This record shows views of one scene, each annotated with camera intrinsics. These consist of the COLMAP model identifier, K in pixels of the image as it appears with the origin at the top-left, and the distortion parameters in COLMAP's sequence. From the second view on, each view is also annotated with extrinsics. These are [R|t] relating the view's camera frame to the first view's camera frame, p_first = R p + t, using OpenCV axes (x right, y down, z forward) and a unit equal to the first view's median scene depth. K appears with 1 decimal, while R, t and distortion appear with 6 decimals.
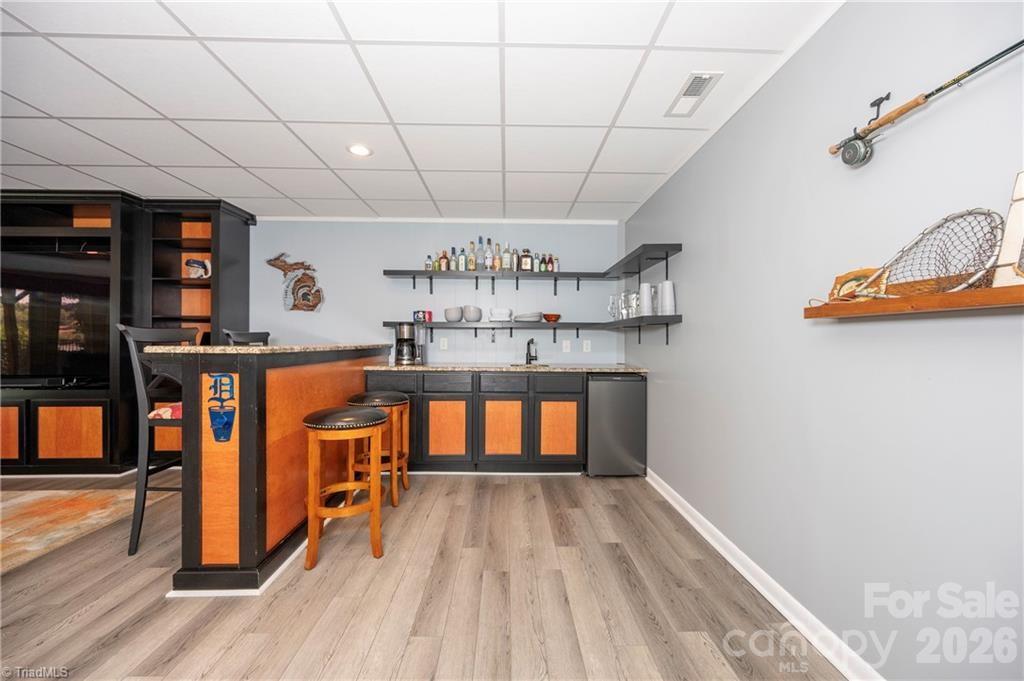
lens RADIAL K [[402.4, 0, 514.1], [0, 402.4, 340.2], [0, 0, 1]] dist [-0.000759, -0.000012]
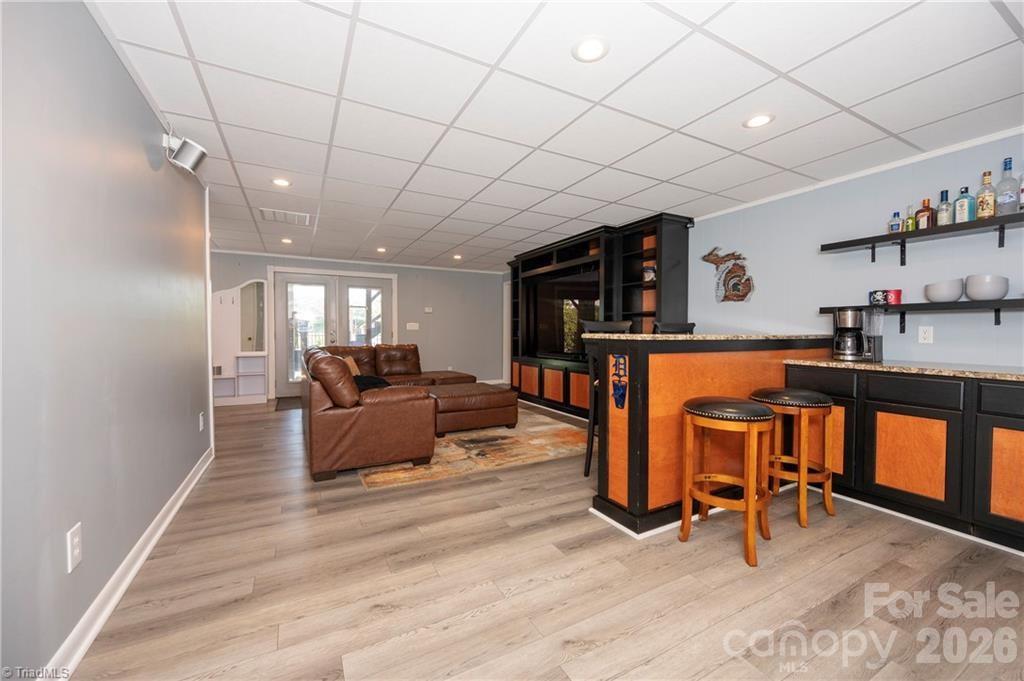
lens RADIAL K [[402.4, 0, 514.1], [0, 402.4, 340.2], [0, 0, 1]] dist [-0.000759, -0.000012]
pose [[0.453299, 0.016997, -0.891196, 0.145504], [-0.000582, 0.999824, 0.018773, 0.006417], [0.891358, -0.007991, 0.453229, 0.068517]]
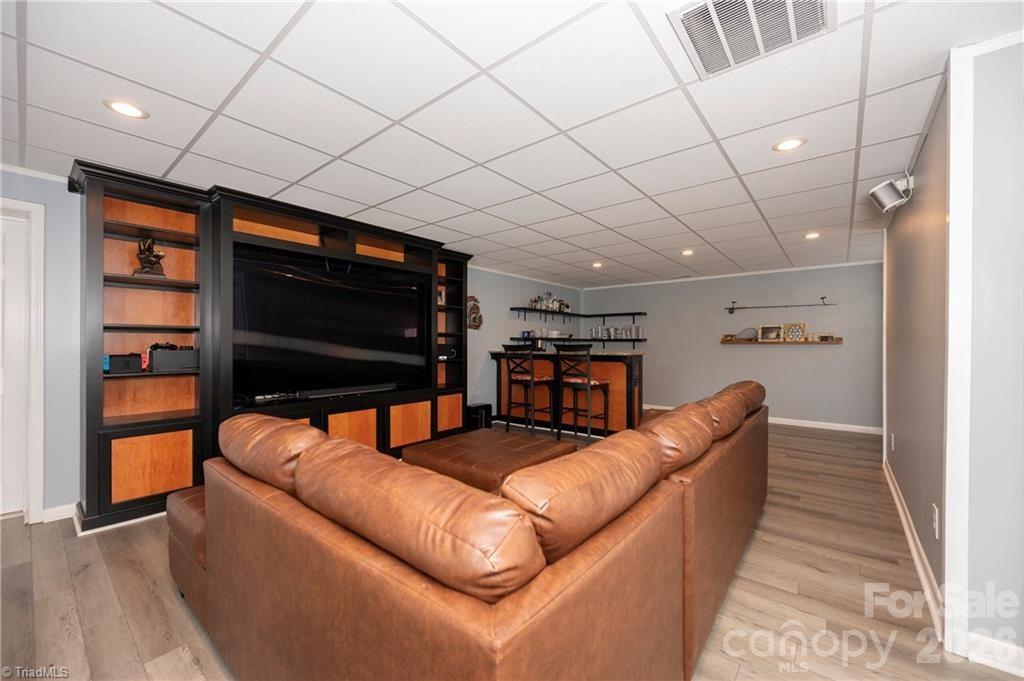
lens RADIAL K [[402.4, 0, 514.1], [0, 402.4, 340.2], [0, 0, 1]] dist [-0.000759, -0.000012]
pose [[0.650925, 0.003286, 0.759135, -1.831555], [0.003251, 0.999969, -0.007116, -0.025547], [-0.759135, 0.007101, 0.650894, -0.087292]]
